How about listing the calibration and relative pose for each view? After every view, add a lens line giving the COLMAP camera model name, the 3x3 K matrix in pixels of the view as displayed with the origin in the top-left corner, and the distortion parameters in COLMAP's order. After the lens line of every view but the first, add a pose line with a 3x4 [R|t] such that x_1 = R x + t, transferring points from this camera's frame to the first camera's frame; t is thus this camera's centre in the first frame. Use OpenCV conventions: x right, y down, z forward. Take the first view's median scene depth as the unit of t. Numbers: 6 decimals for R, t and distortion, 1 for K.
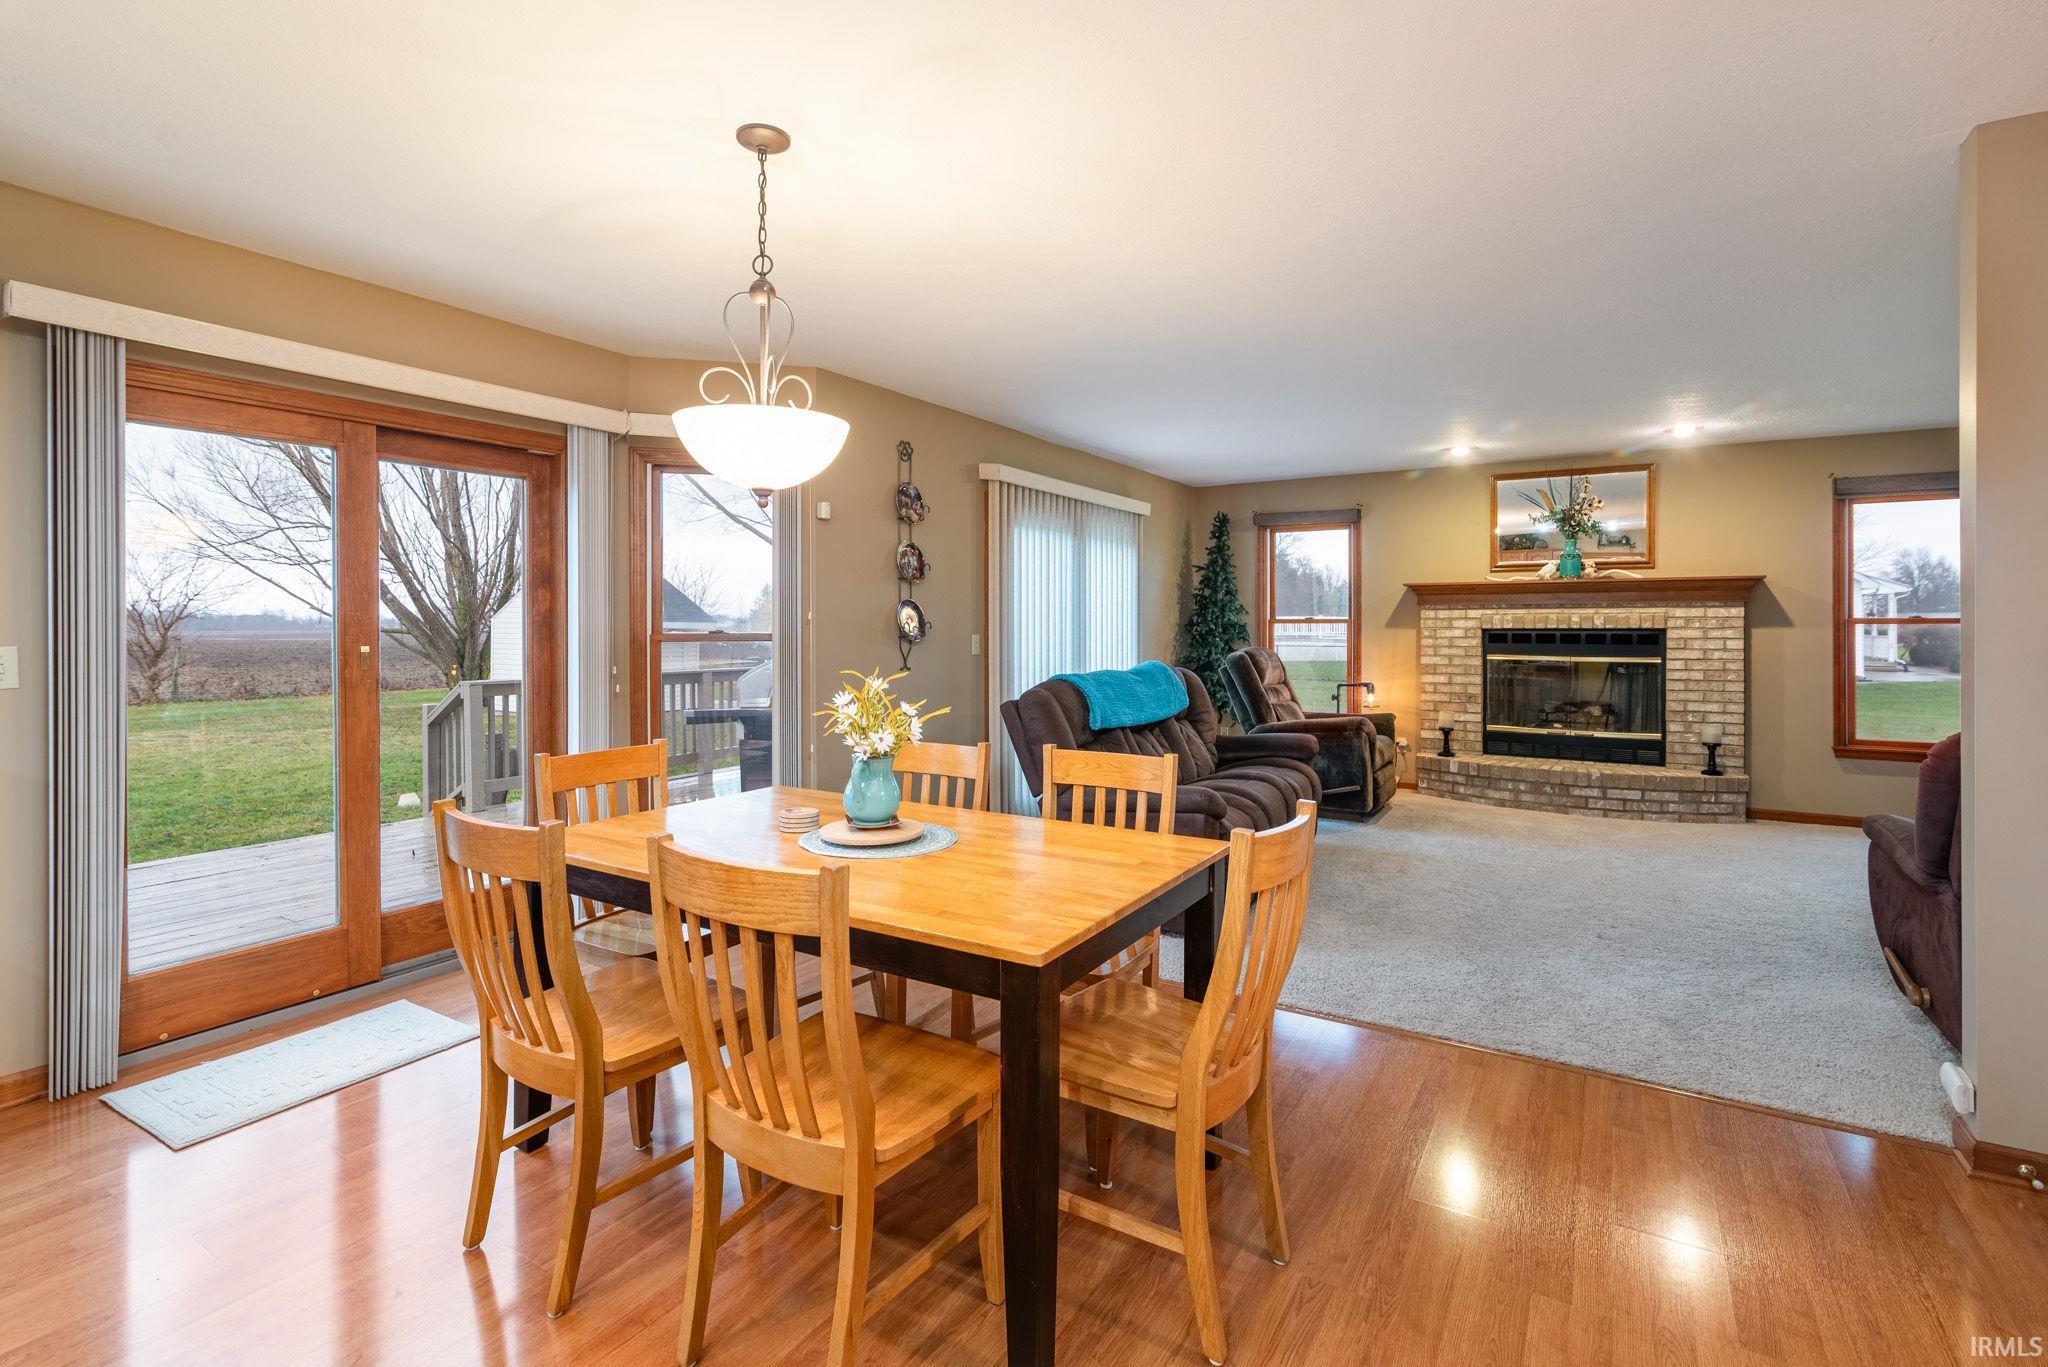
lens RADIAL K [[937.9, 0, 1021.9], [0, 937.9, 626.8], [0, 0, 1]] dist [-0.003132, 0.000010]
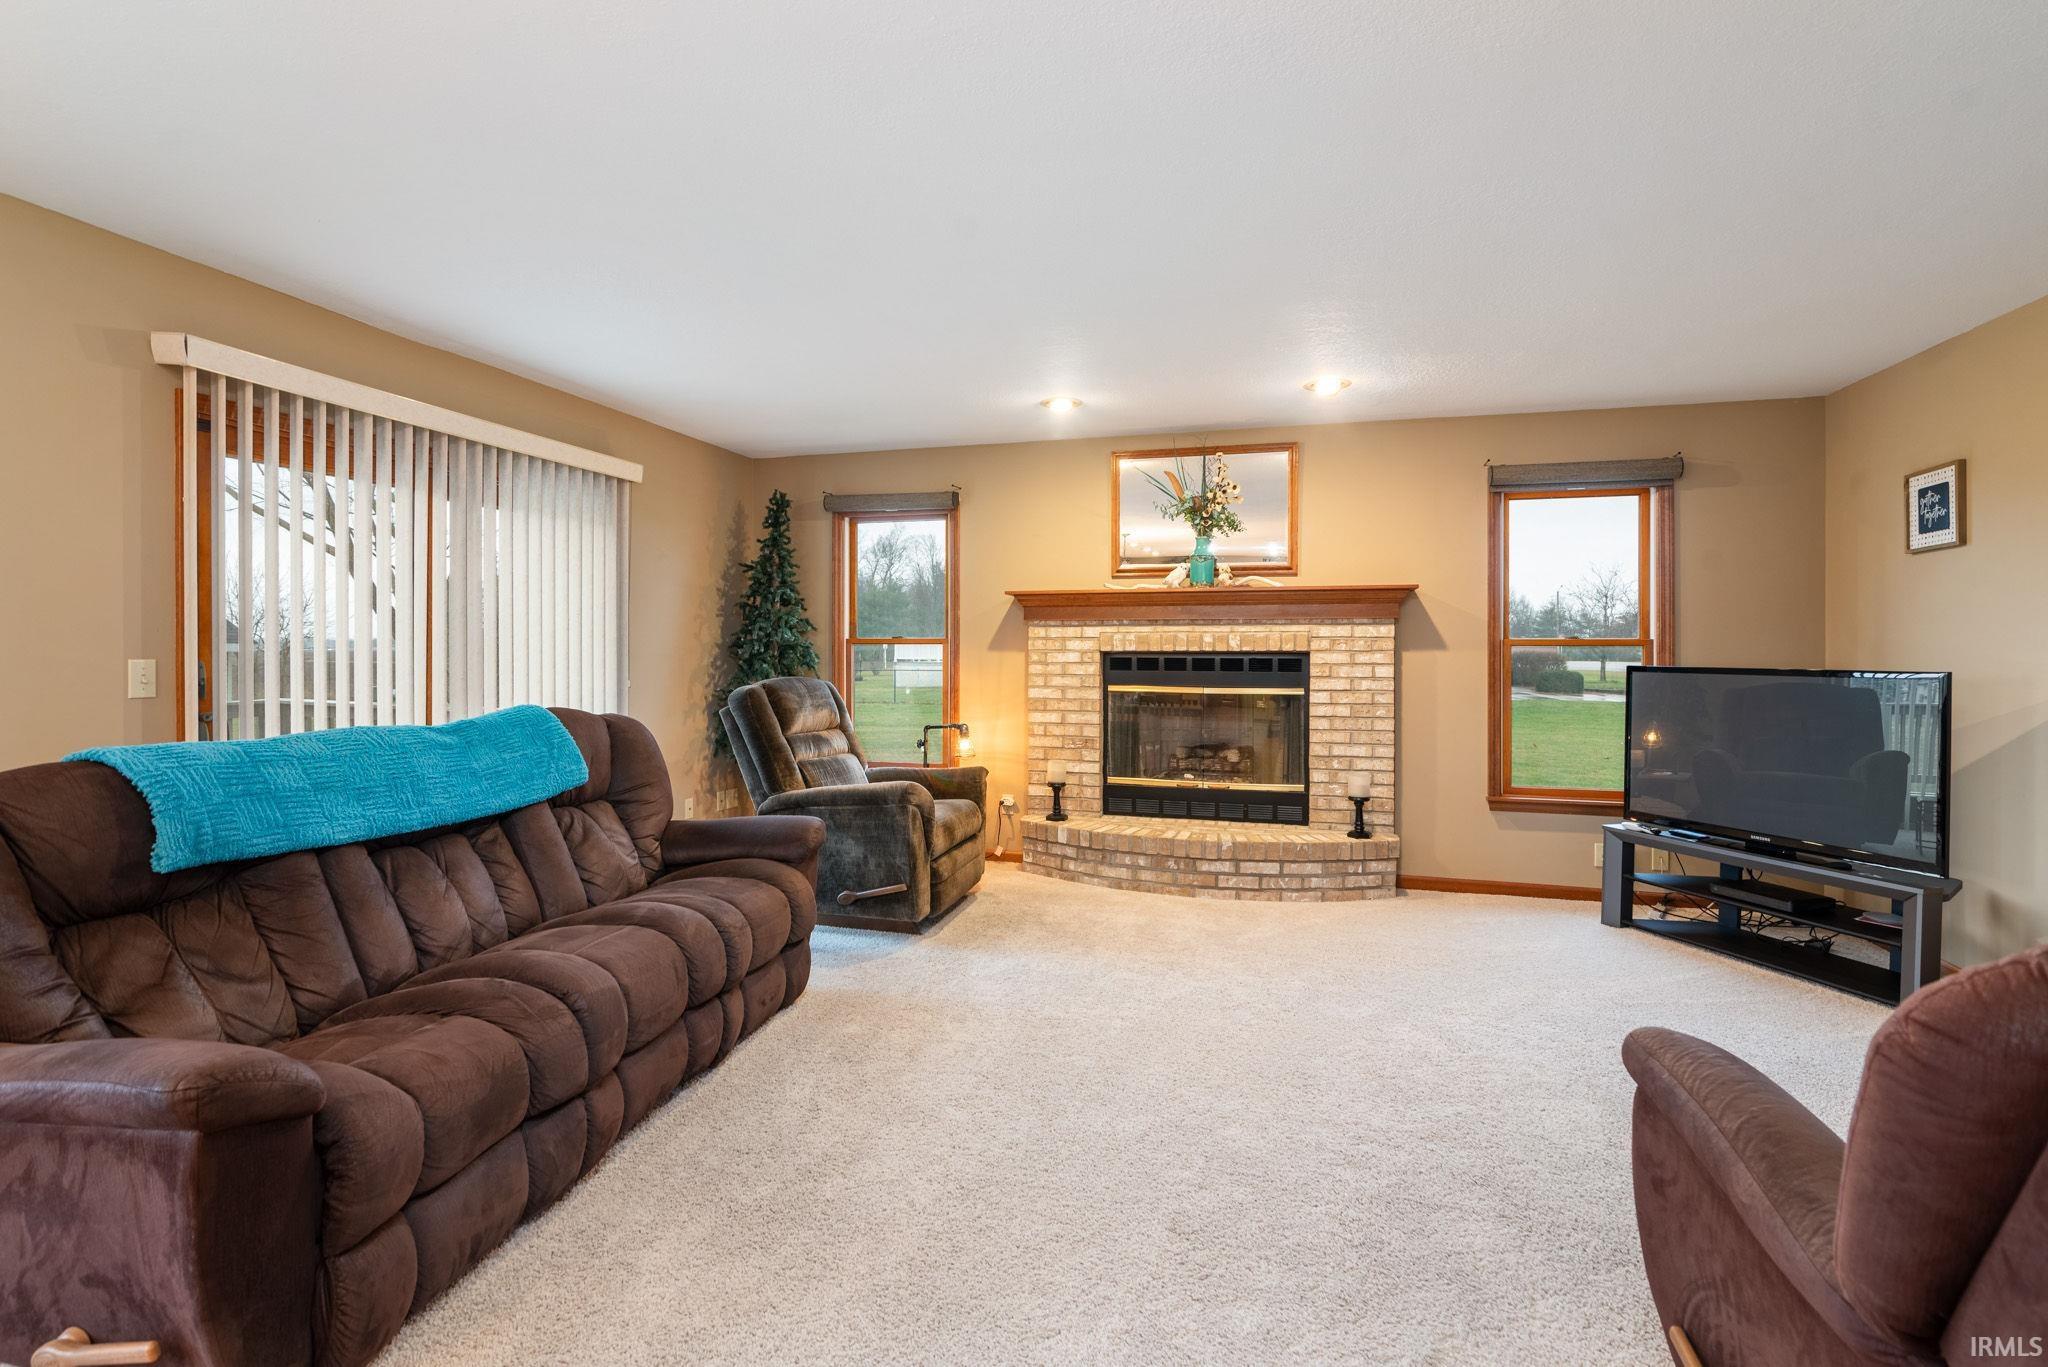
lens RADIAL K [[937.9, 0, 1003.5], [0, 937.9, 653.2], [0, 0, 1]] dist [-0.003132, 0.000010]
pose [[0.963734, 0.001400, 0.266862, 0.225635], [-0.001923, 0.999997, 0.001696, 0.002329], [-0.266859, -0.002147, 0.963733, 0.303426]]
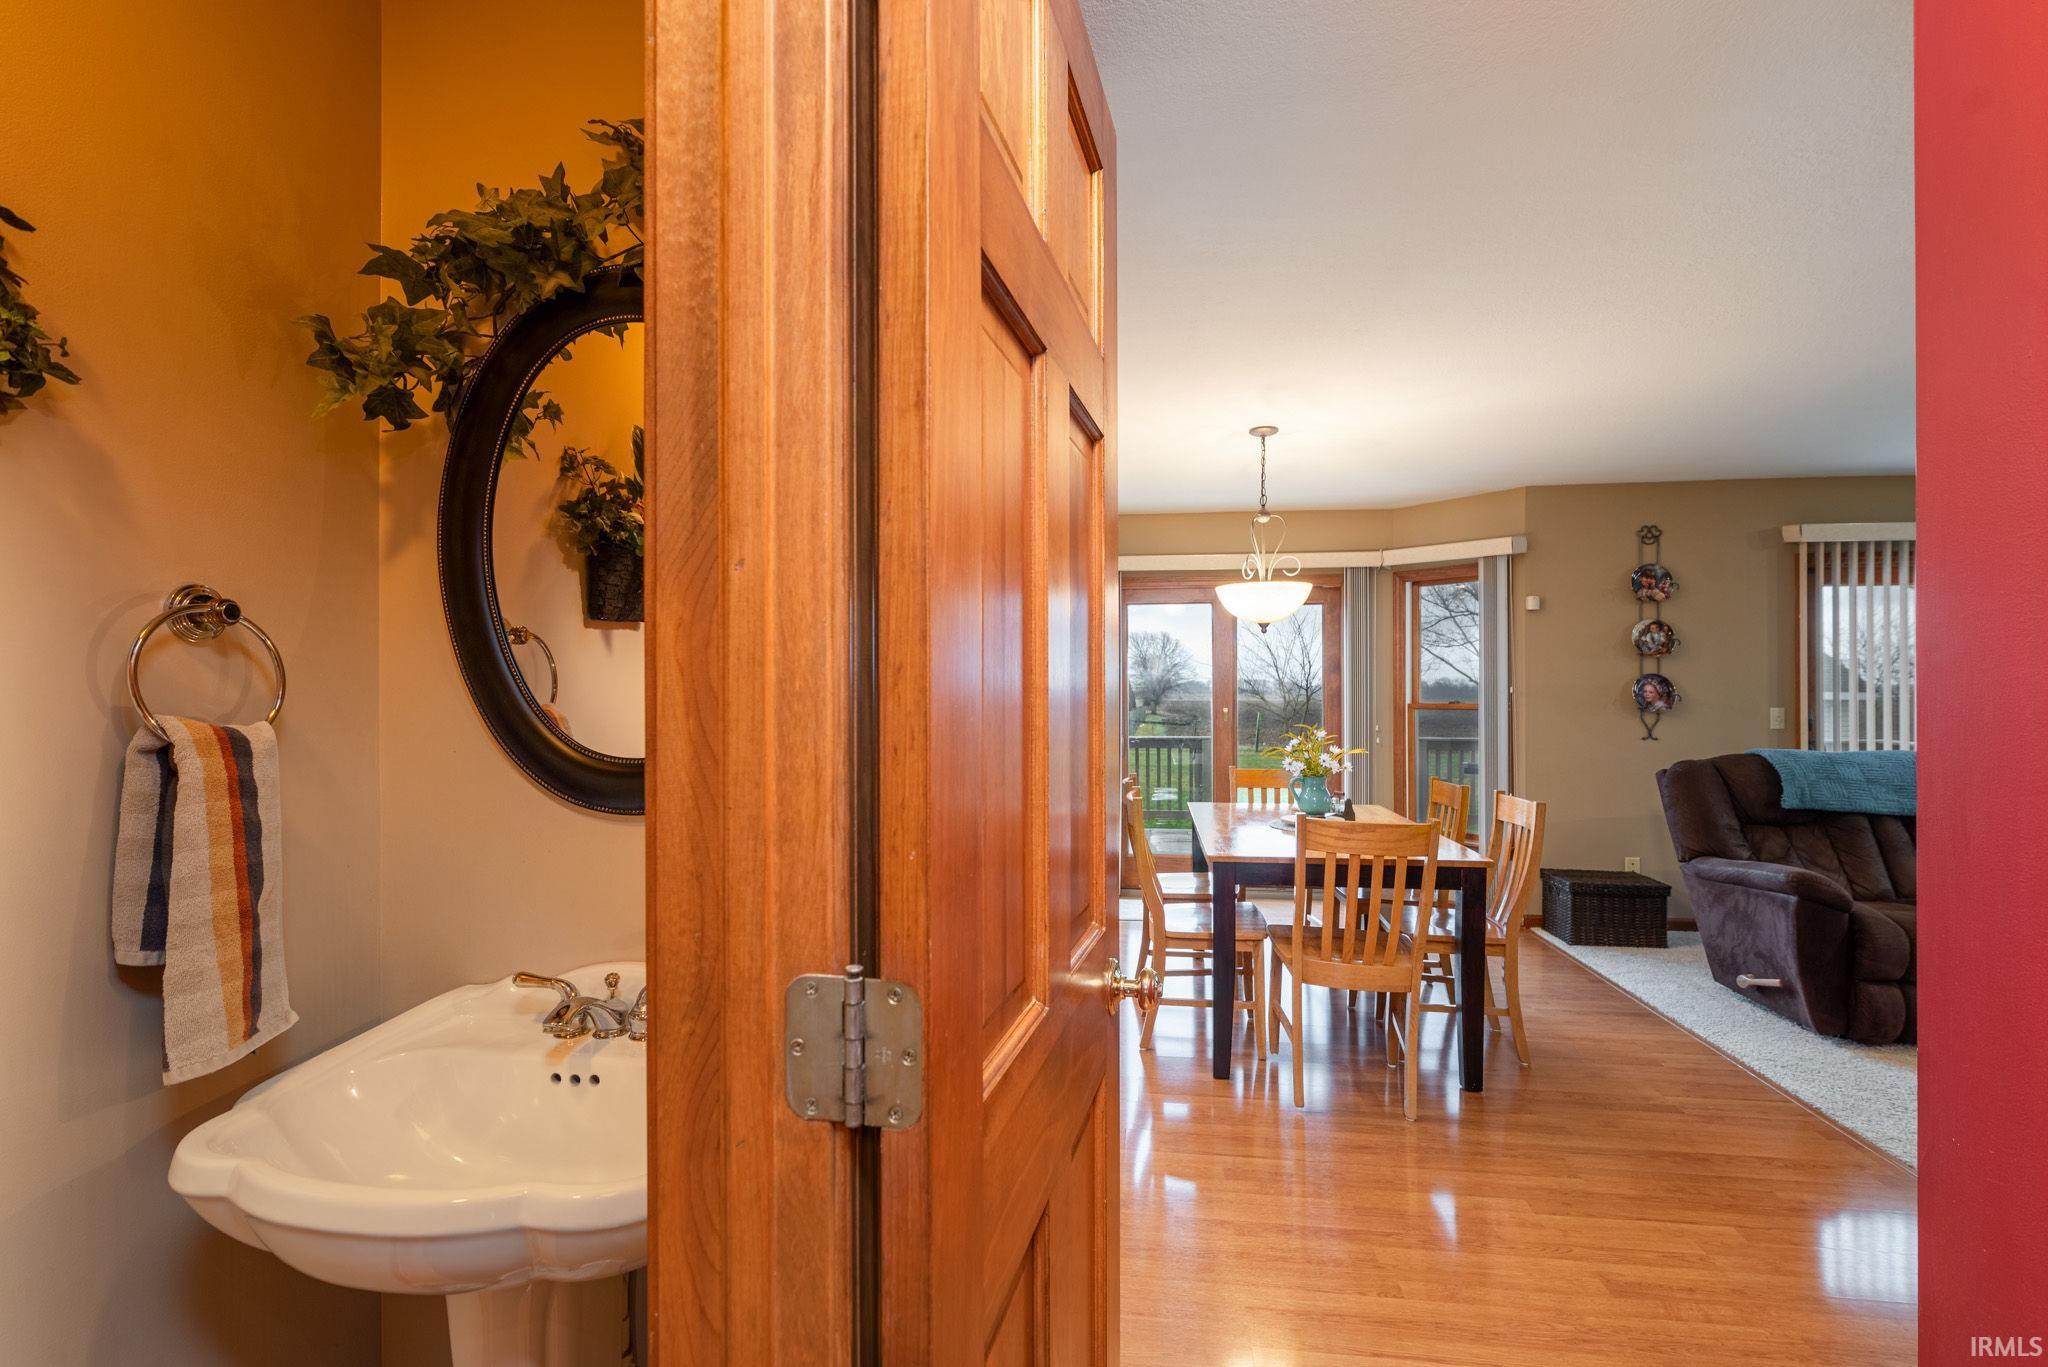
lens RADIAL K [[937.9, 0, 1038.2], [0, 937.9, 696.1], [0, 0, 1]] dist [-0.003132, 0.000010]
pose [[0.416085, 0.001414, -0.909325, 0.408094], [0.000191, 0.999999, 0.001642, -0.004413], [0.909326, -0.000857, 0.416084, -0.053774]]
